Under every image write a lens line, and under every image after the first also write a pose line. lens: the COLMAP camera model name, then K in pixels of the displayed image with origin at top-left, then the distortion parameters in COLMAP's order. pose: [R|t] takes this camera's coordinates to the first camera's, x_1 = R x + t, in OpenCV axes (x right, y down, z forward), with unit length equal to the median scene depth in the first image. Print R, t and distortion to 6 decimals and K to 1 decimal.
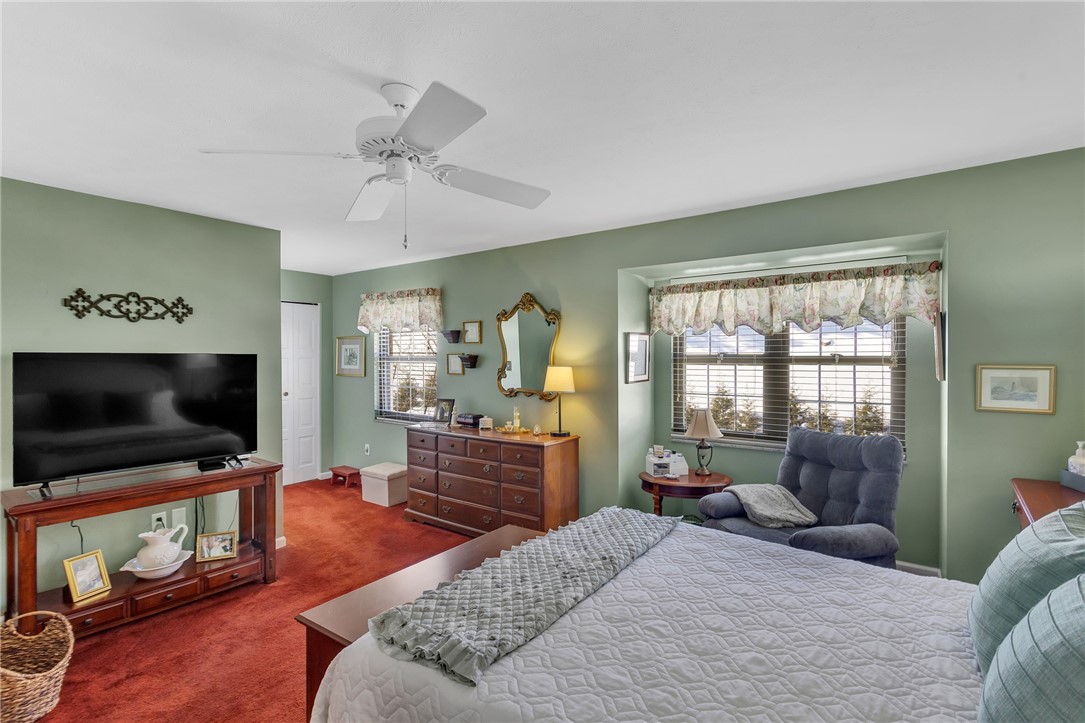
lens RADIAL K [[511.2, 0, 536.8], [0, 511.2, 361.5], [0, 0, 1]] dist [0.005131, 0.000115]
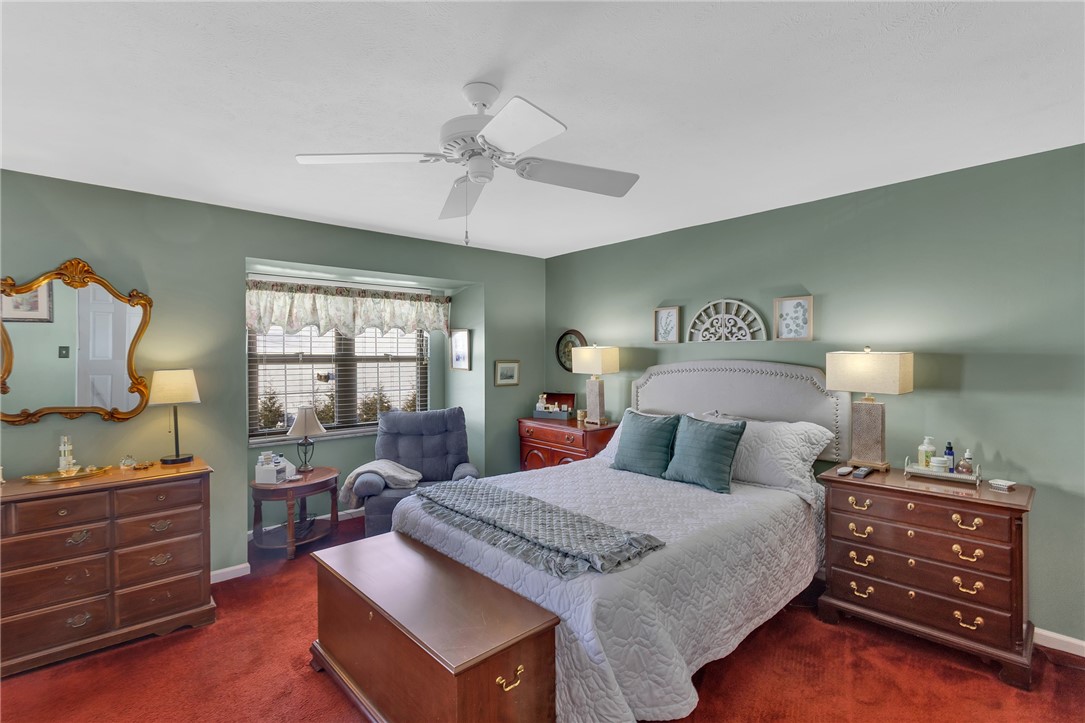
lens RADIAL K [[511.2, 0, 538.2], [0, 511.2, 353.3], [0, 0, 1]] dist [0.005131, 0.000115]
pose [[0.202429, 0.005301, 0.979283, -0.601650], [0.011849, 0.999899, -0.007861, -0.001895], [-0.979225, 0.013195, 0.202345, 0.334944]]
